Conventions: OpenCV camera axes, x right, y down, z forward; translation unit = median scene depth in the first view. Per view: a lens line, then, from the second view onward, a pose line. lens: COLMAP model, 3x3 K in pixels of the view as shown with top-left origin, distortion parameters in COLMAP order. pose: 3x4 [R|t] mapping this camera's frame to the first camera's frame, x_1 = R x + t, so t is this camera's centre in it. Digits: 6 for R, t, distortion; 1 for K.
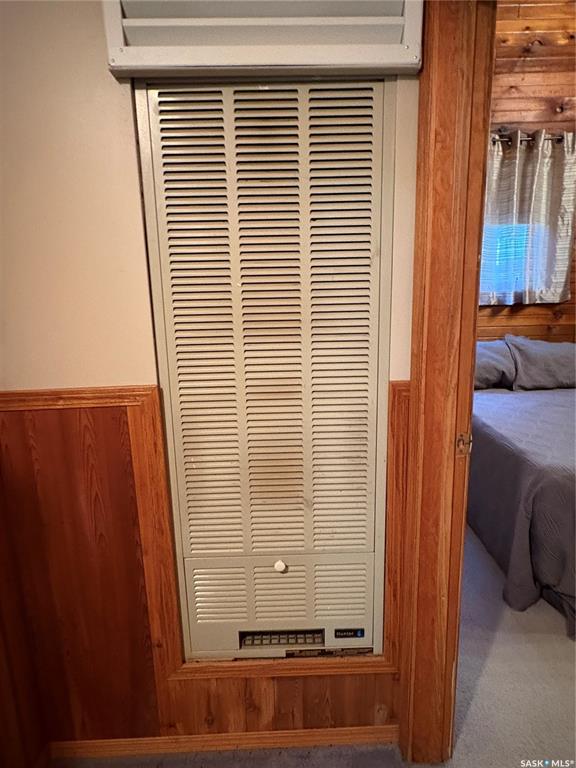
lens RADIAL K [[465.1, 0, 288.0], [0, 465.1, 384.0], [0, 0, 1]] dist [-0.002639, 0.000956]
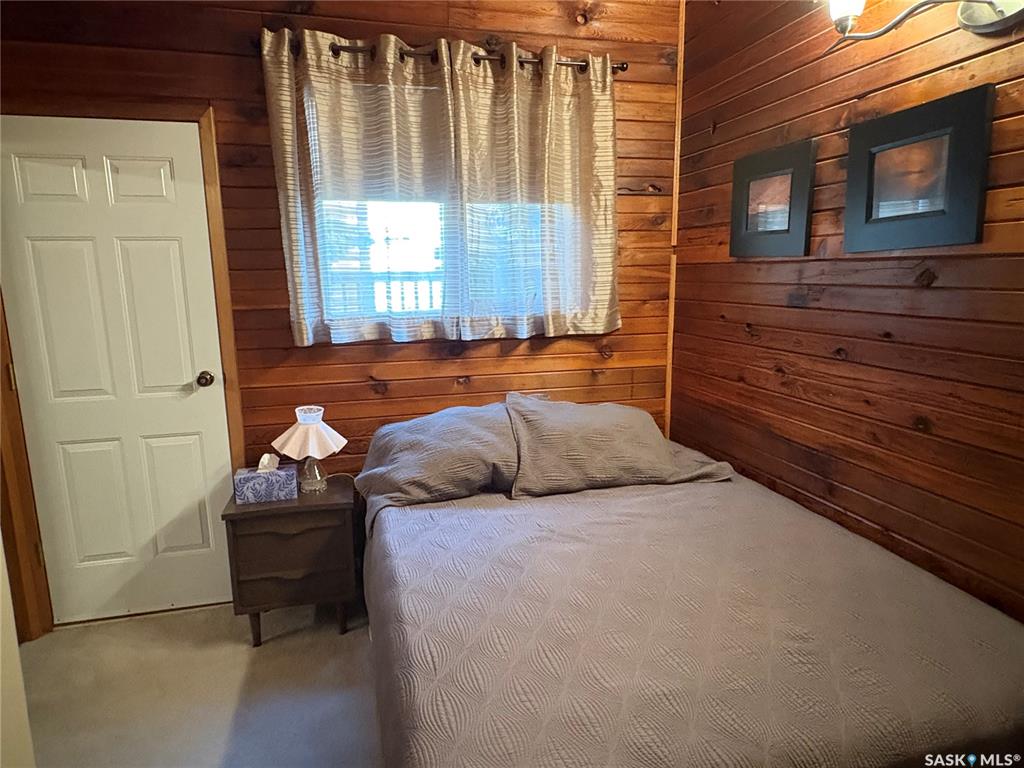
lens RADIAL K [[620.1, 0, 513.1], [0, 620.1, 387.1], [0, 0, 1]] dist [-0.002639, 0.000956]
pose [[0.970229, -0.027096, 0.240668, 0.288214], [0.038087, 0.998428, -0.041131, -0.080849], [-0.239175, 0.049073, 0.969736, 0.259226]]
